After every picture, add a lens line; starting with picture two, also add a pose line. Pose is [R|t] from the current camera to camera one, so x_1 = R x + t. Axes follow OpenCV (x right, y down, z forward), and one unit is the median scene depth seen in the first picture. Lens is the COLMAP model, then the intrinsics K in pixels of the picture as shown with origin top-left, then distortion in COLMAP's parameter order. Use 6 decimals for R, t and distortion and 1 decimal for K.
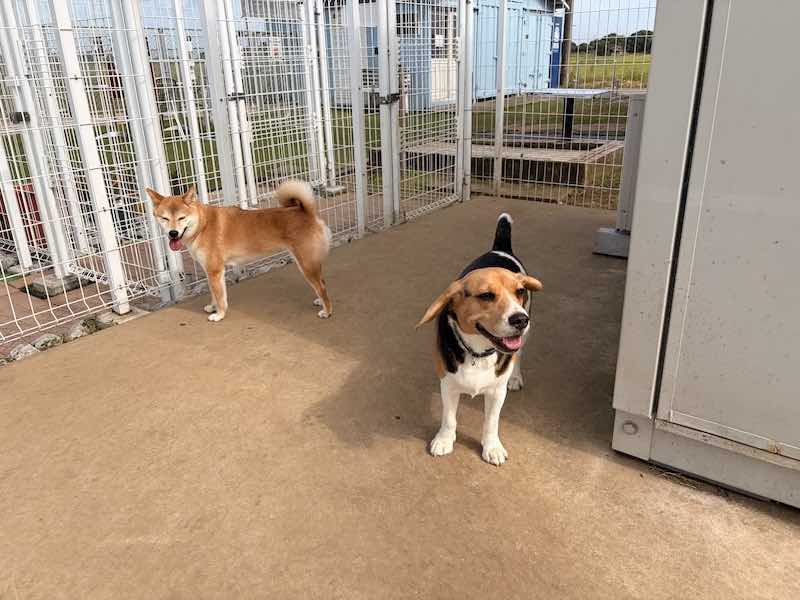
lens RADIAL K [[610.7, 0, 398.5], [0, 610.7, 295.6], [0, 0, 1]] dist [0.037001, -0.044986]
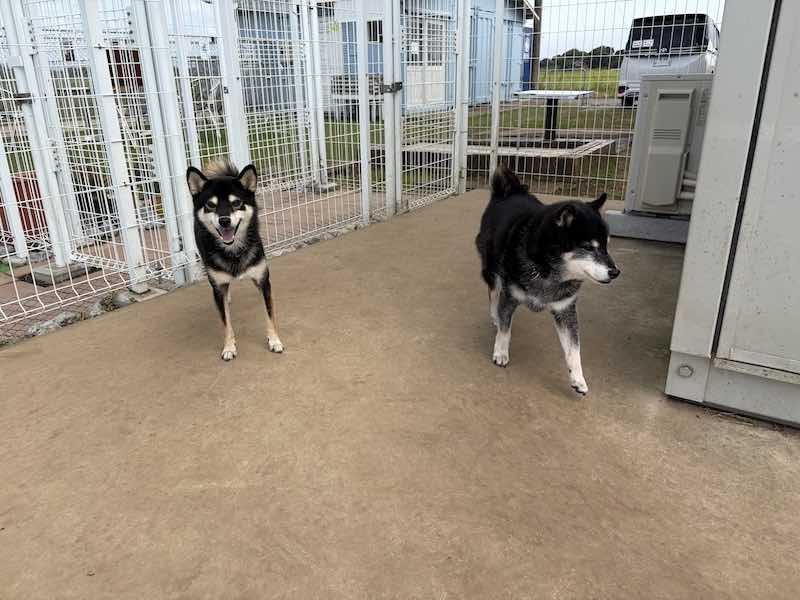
lens RADIAL K [[610.7, 0, 399.9], [0, 610.7, 304.4], [0, 0, 1]] dist [0.037001, -0.044986]
pose [[0.998689, -0.010199, 0.050155, -0.140284], [0.010457, 0.999933, -0.004897, 0.095763], [-0.050102, 0.005415, 0.998729, -0.005495]]
